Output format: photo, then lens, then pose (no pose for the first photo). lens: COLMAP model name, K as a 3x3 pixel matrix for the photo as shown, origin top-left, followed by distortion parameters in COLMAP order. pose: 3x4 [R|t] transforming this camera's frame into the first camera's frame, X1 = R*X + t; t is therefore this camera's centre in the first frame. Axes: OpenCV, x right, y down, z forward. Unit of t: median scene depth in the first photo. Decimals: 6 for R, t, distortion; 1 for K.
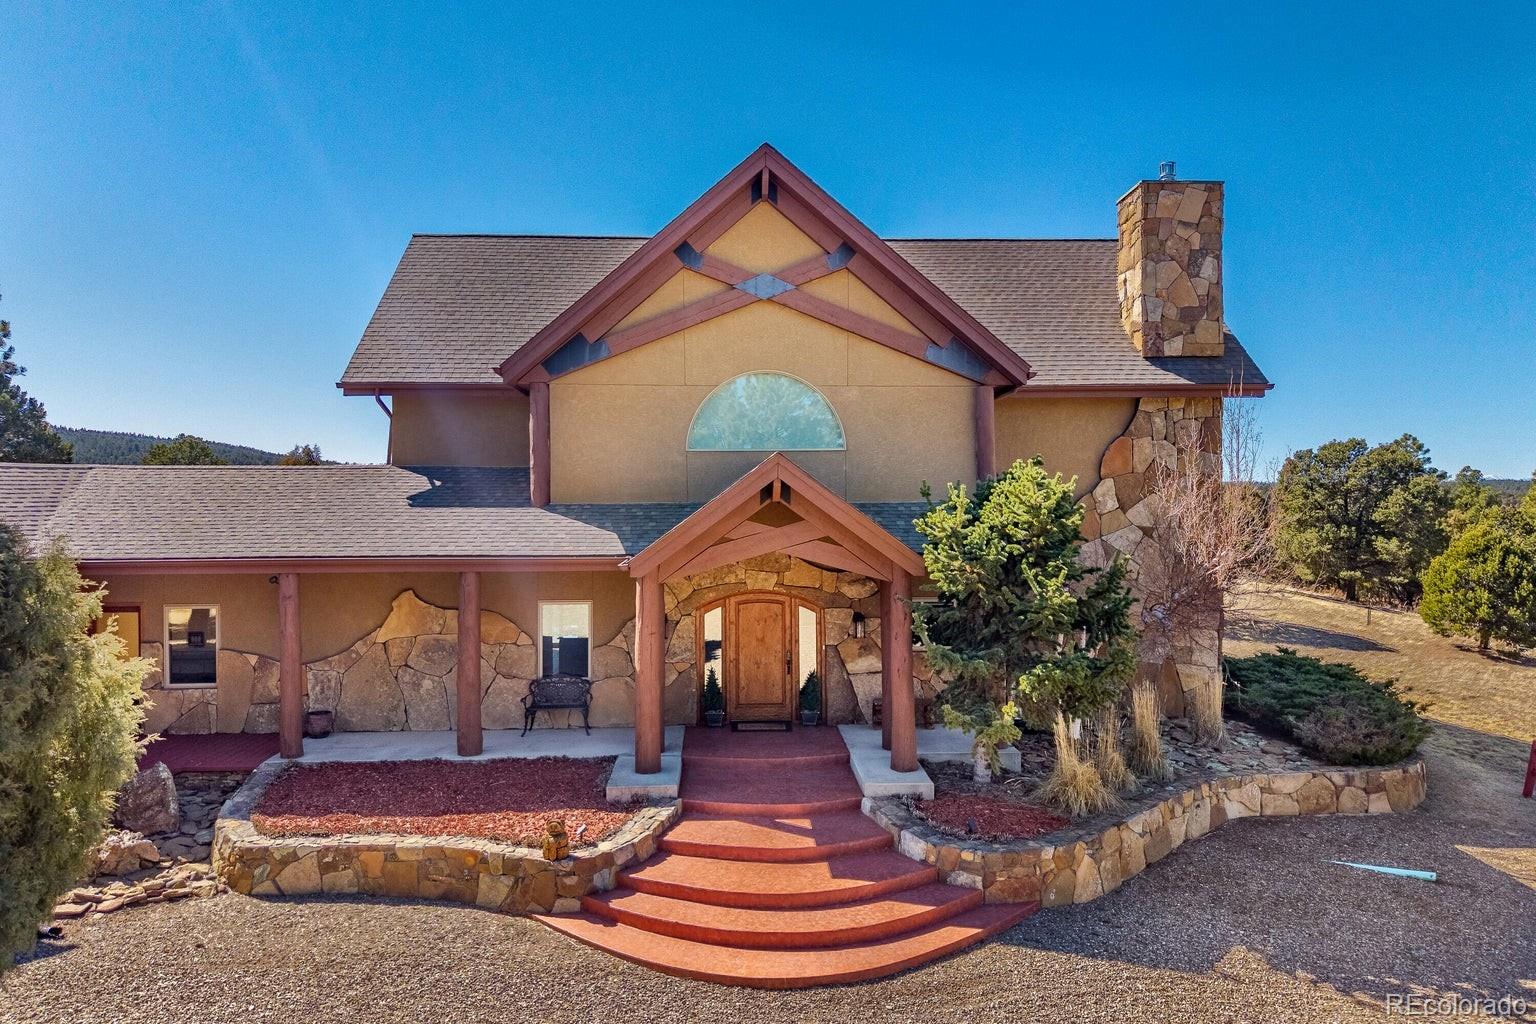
lens RADIAL K [[1052.9, 0, 768.9], [0, 1052.9, 505.4], [0, 0, 1]] dist [0.023825, -0.000669]
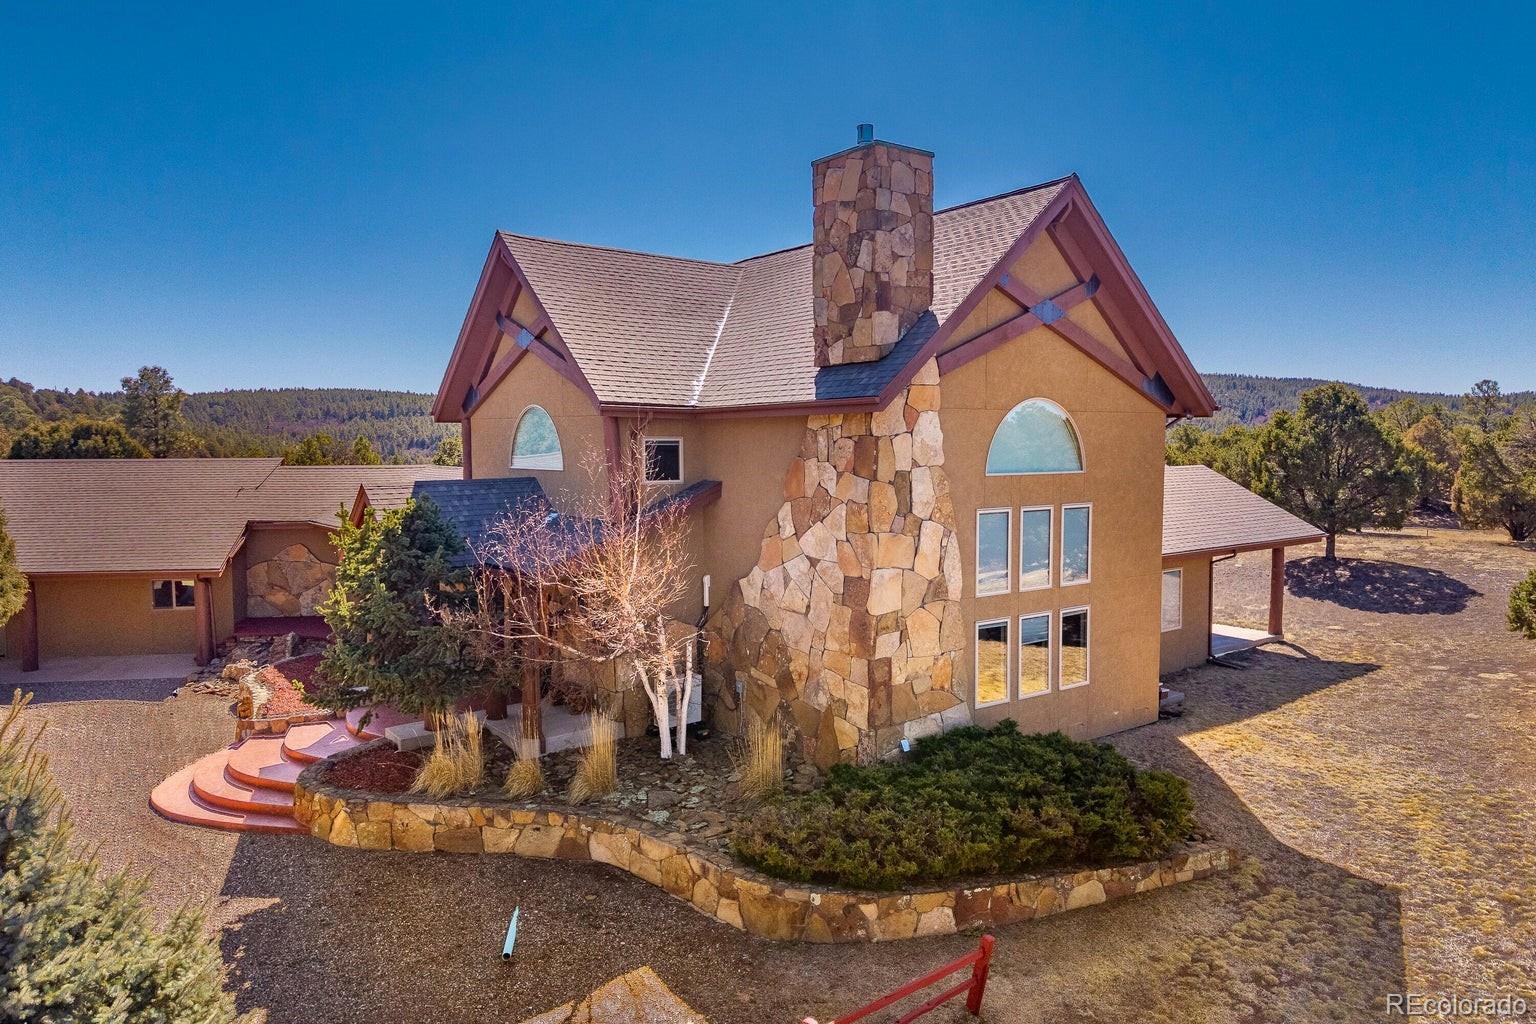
lens RADIAL K [[1030.8, 0, 768.0], [0, 1030.8, 512.0], [0, 0, 1]] dist [0.019503, -0.000376]
pose [[0.560066, 0.065077, -0.825888, 1.255521], [-0.003188, 0.997072, 0.076404, -0.102025], [0.828442, -0.040158, 0.558634, 0.576622]]
